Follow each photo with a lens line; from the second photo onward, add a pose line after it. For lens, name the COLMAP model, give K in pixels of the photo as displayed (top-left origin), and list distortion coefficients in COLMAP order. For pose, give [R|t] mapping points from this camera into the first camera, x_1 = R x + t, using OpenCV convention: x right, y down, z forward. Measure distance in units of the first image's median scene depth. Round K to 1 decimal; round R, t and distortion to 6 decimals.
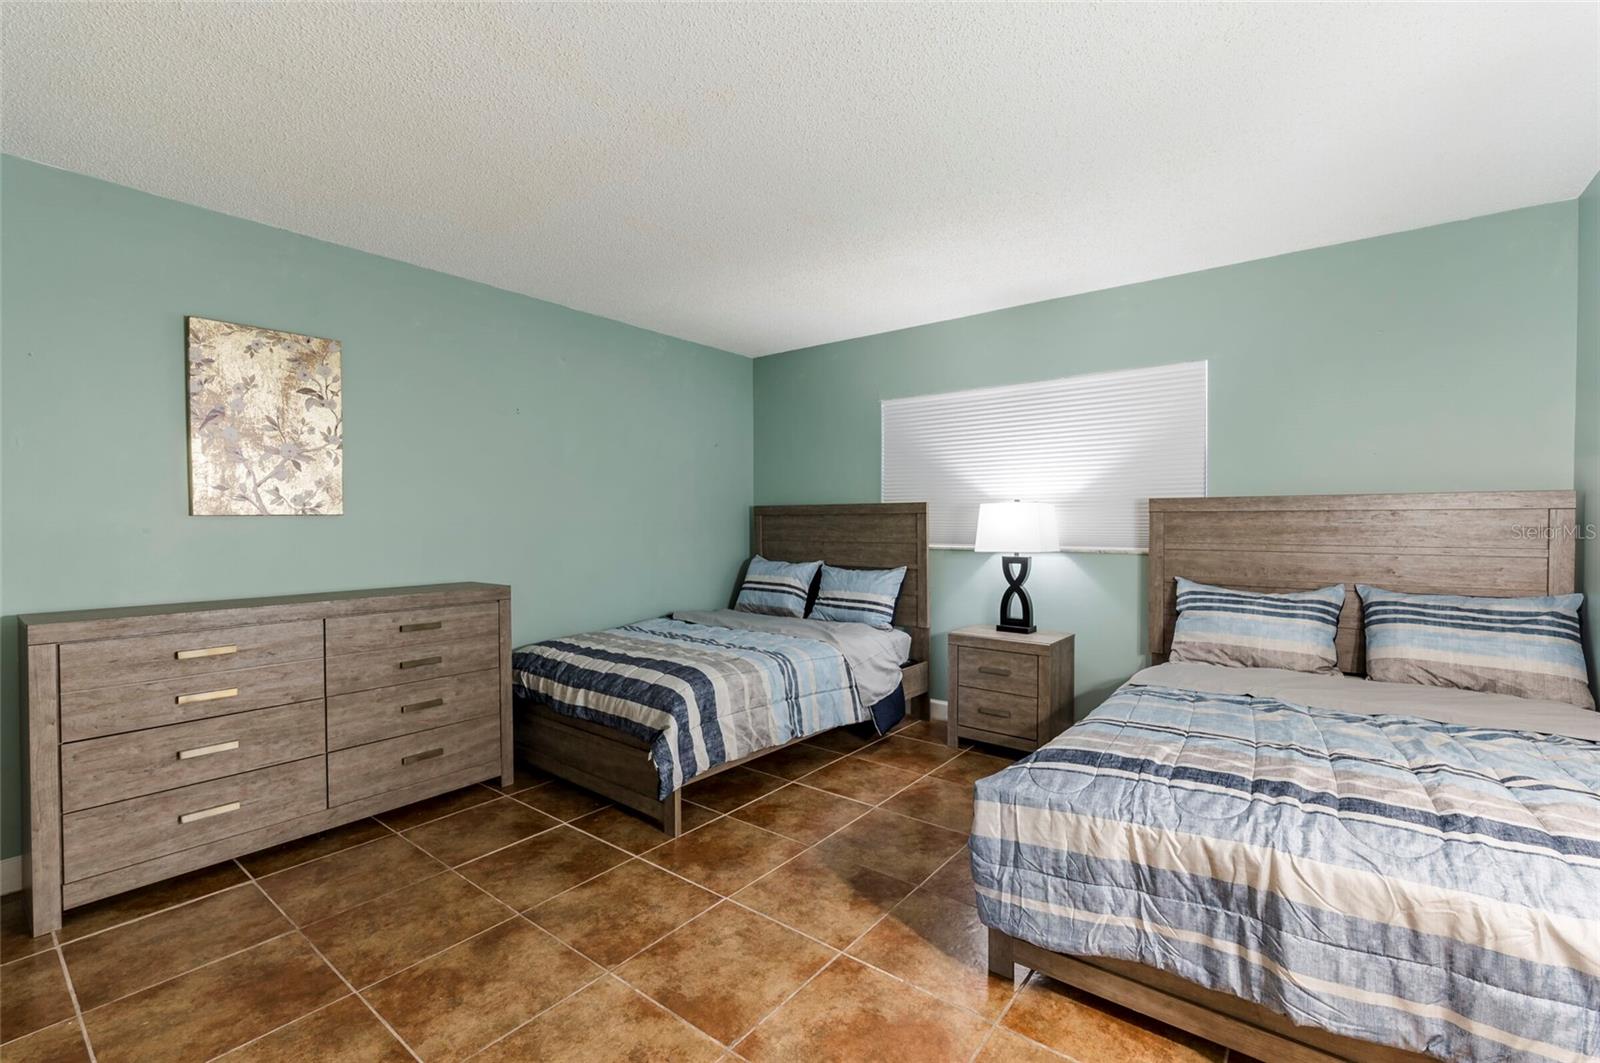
lens RADIAL K [[684.3, 0, 803.4], [0, 684.3, 530.8], [0, 0, 1]] dist [-0.001134, -0.000034]
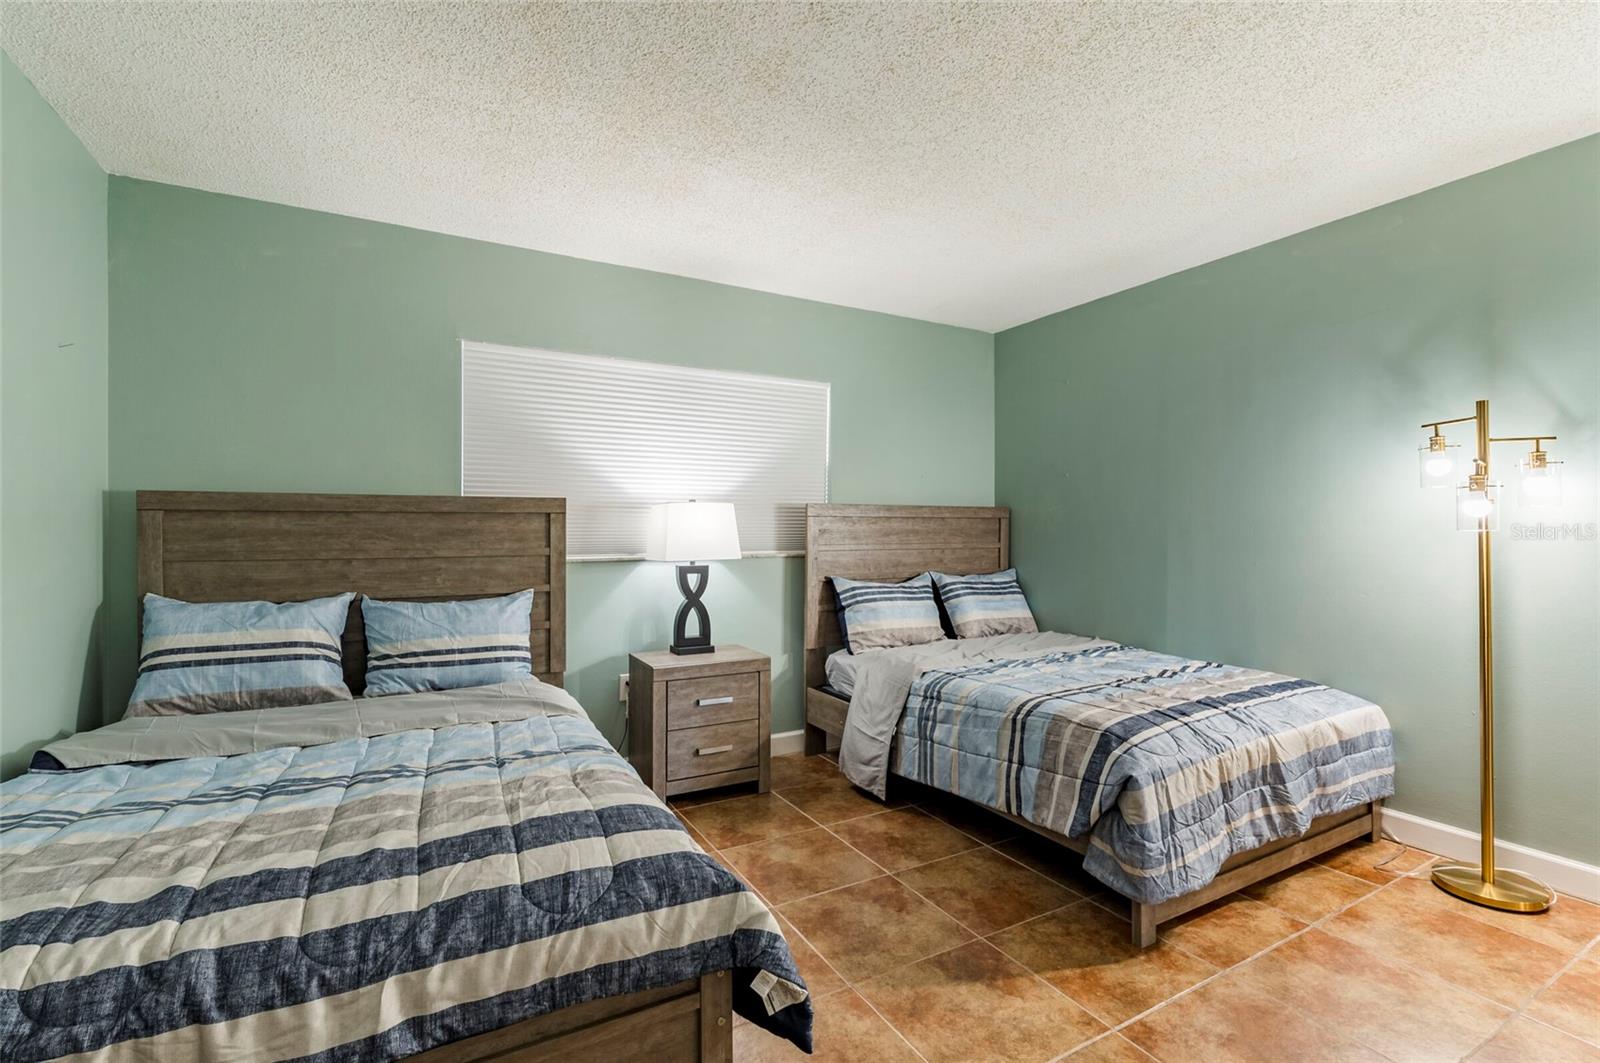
lens RADIAL K [[723.3, 0, 806.1], [0, 723.3, 529.3], [0, 0, 1]] dist [-0.002117, -0.000864]
pose [[0.386383, -0.001407, 0.922338, -0.472920], [0.012522, 0.999915, -0.003720, -0.002752], [-0.922254, 0.012987, 0.386367, 0.514879]]
